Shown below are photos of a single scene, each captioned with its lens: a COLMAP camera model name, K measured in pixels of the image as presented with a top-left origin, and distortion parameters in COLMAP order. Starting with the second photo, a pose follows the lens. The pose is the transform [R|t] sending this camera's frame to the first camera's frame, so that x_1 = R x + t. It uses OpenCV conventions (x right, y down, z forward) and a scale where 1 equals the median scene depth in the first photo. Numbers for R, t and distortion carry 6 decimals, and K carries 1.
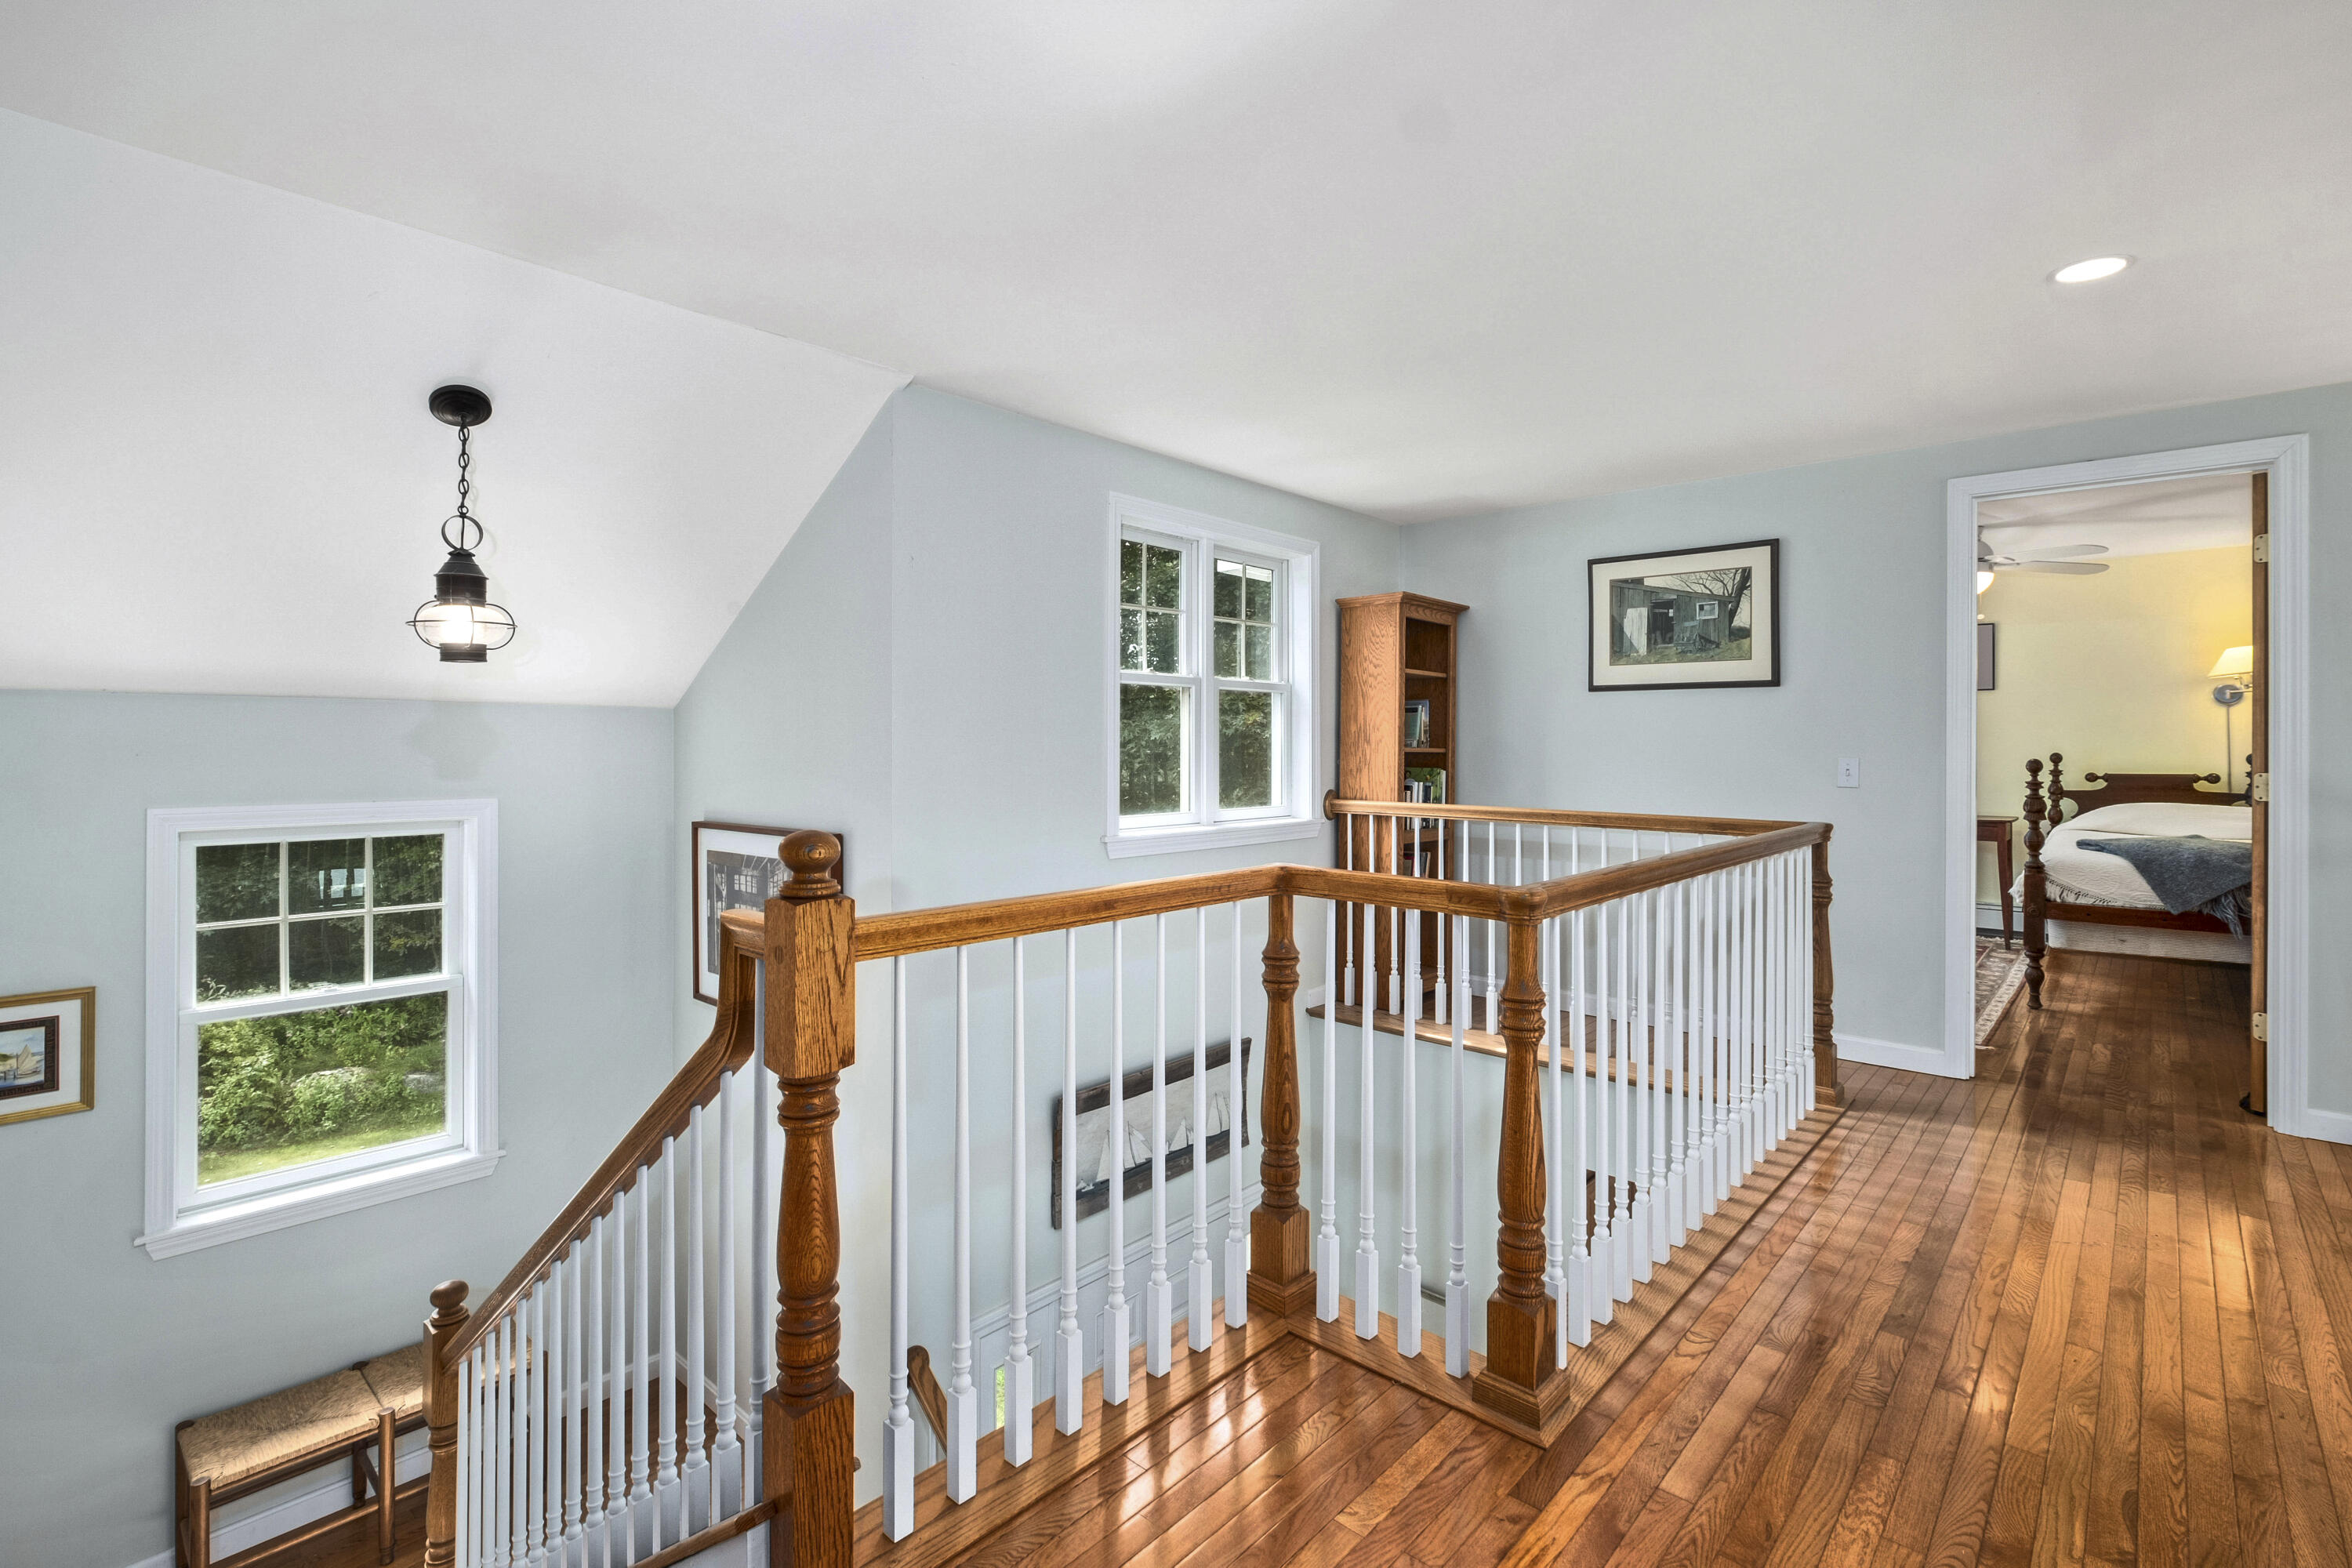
lens RADIAL K [[1025.1, 0, 1229.1], [0, 1025.1, 740.1], [0, 0, 1]] dist [-0.004226, -0.001822]
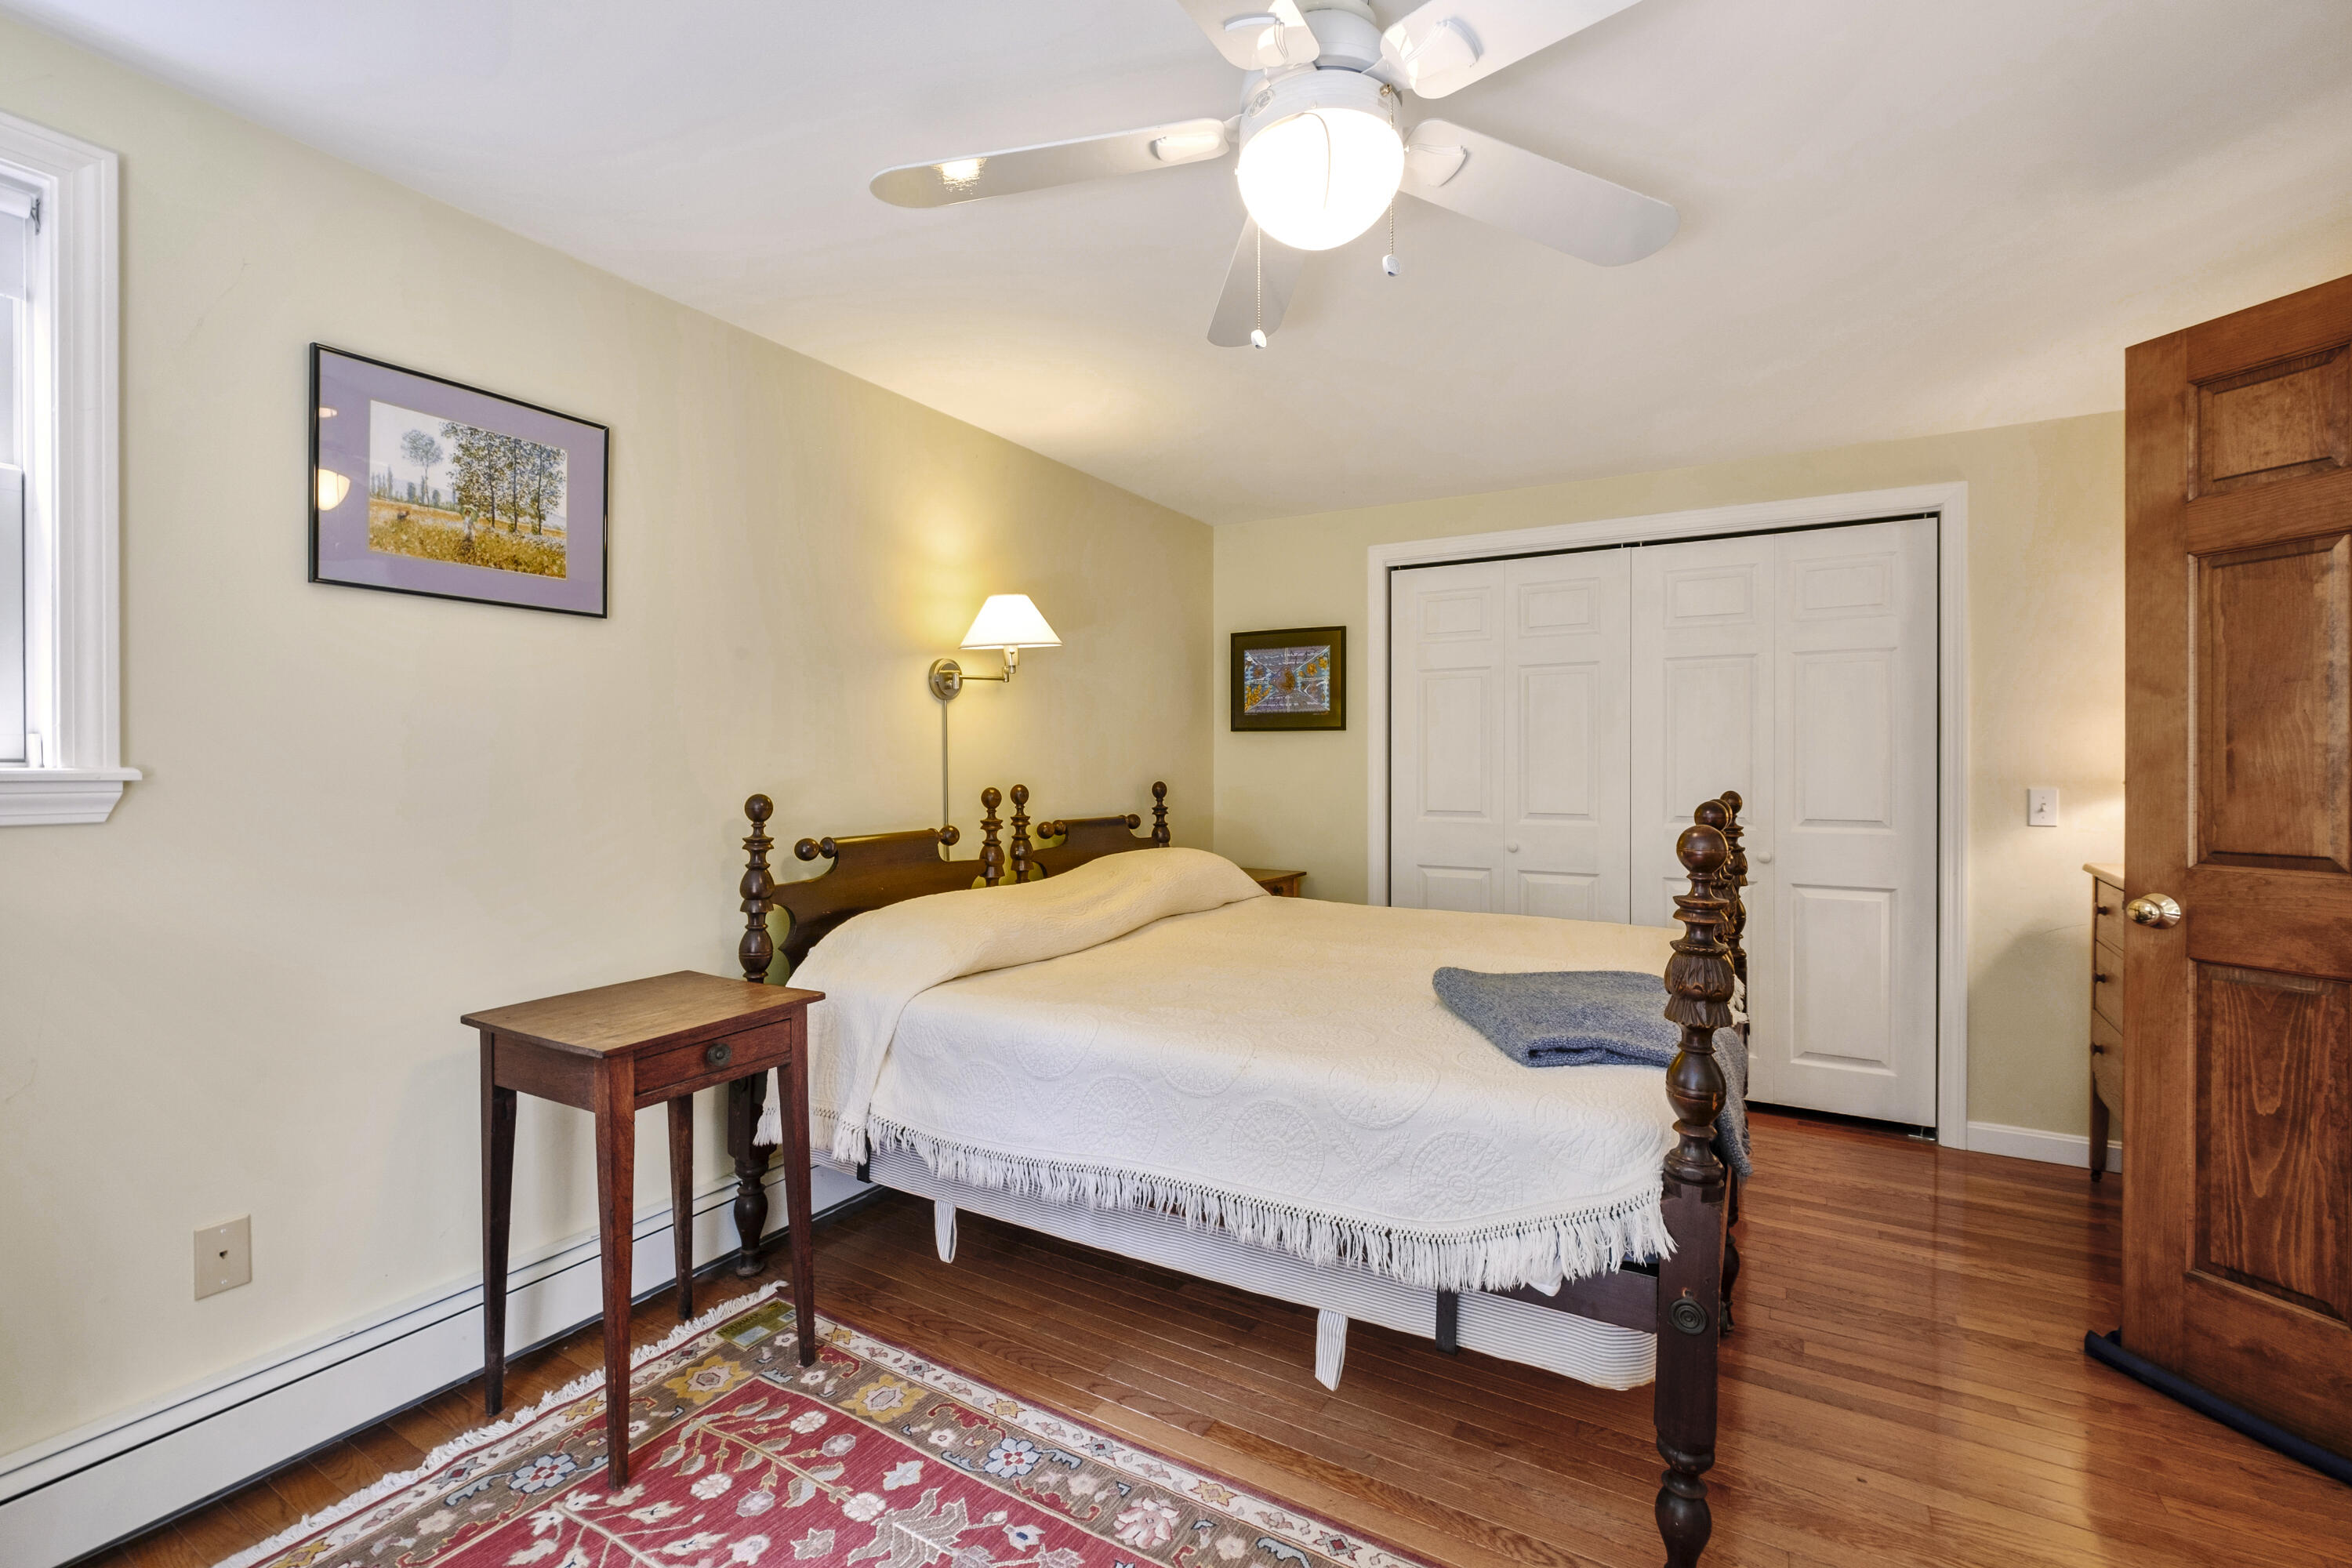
lens RADIAL K [[1025.1, 0, 1174.1], [0, 1025.1, 777.5], [0, 0, 1]] dist [-0.004226, -0.001822]
pose [[-0.188874, -0.011985, 0.981928, 0.845031], [0.001407, 0.999921, 0.012475, 0.001852], [-0.982000, 0.003738, -0.188842, 1.993222]]
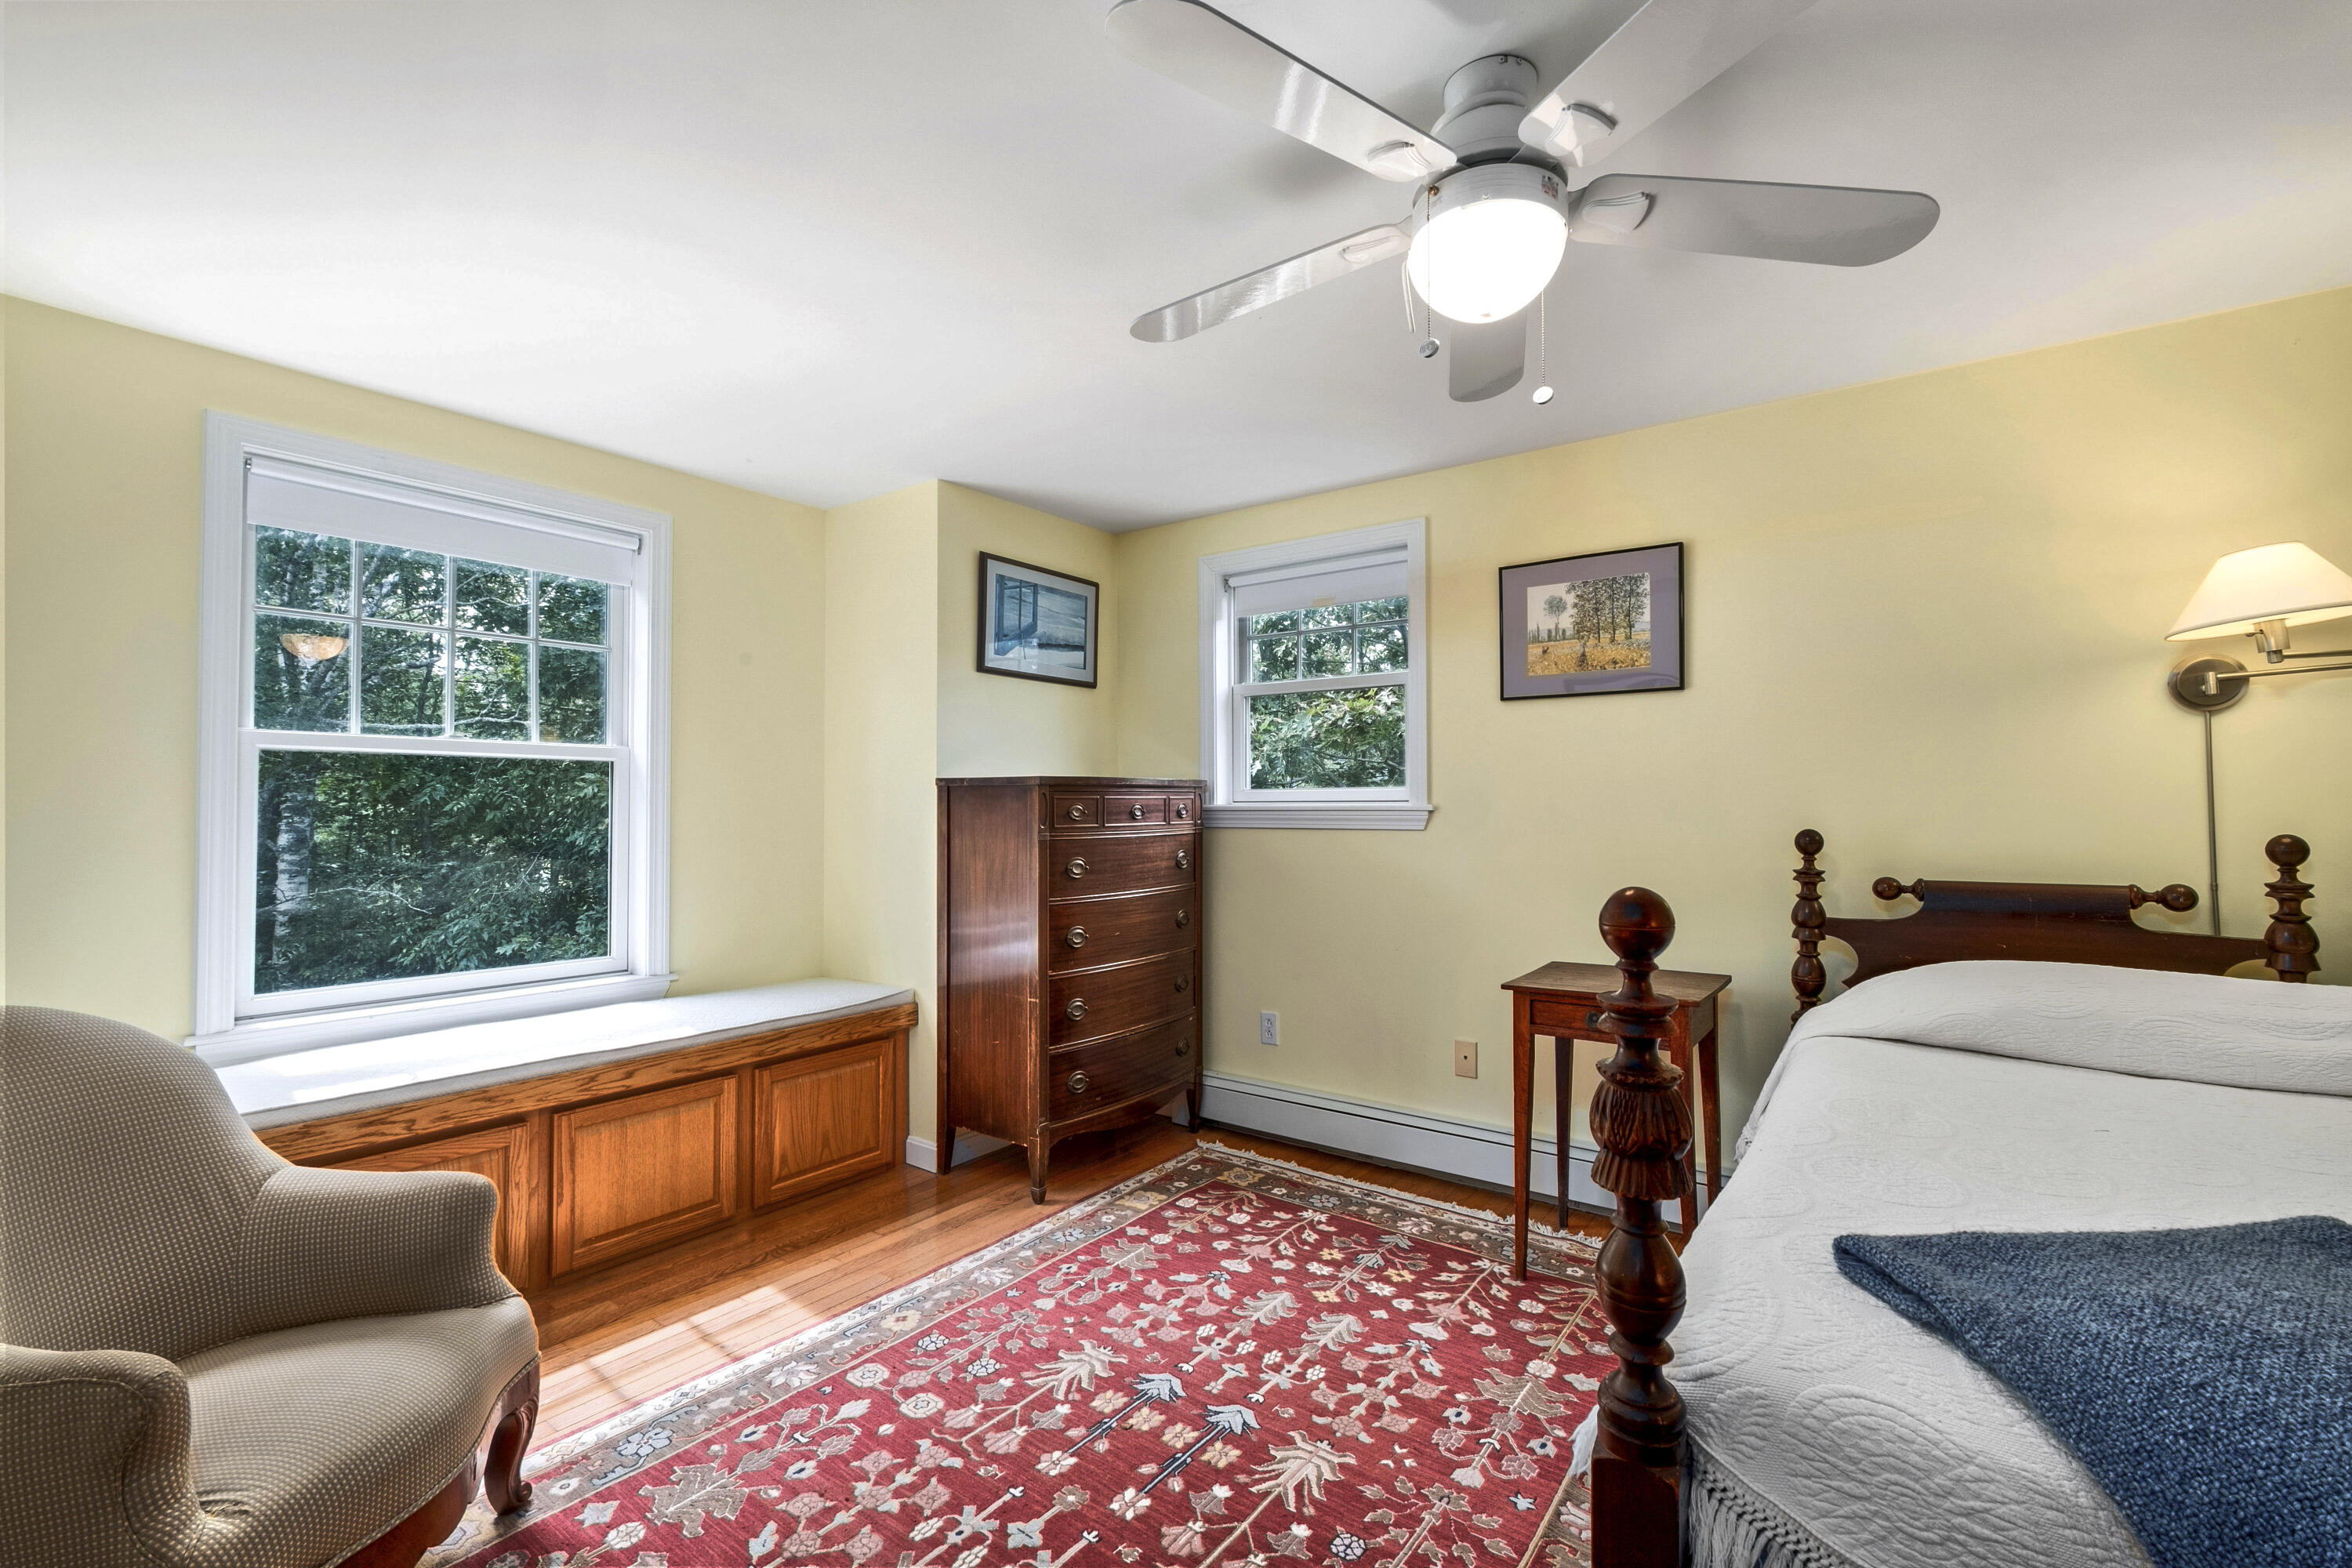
lens RADIAL K [[1025.1, 0, 1188.0], [0, 1025.1, 791.0], [0, 0, 1]] dist [-0.004226, -0.001822]
pose [[0.995941, 0.000447, 0.090009, 1.118284], [0.000758, 0.999911, -0.013348, 0.003391], [-0.090007, 0.013362, 0.995851, 1.304036]]
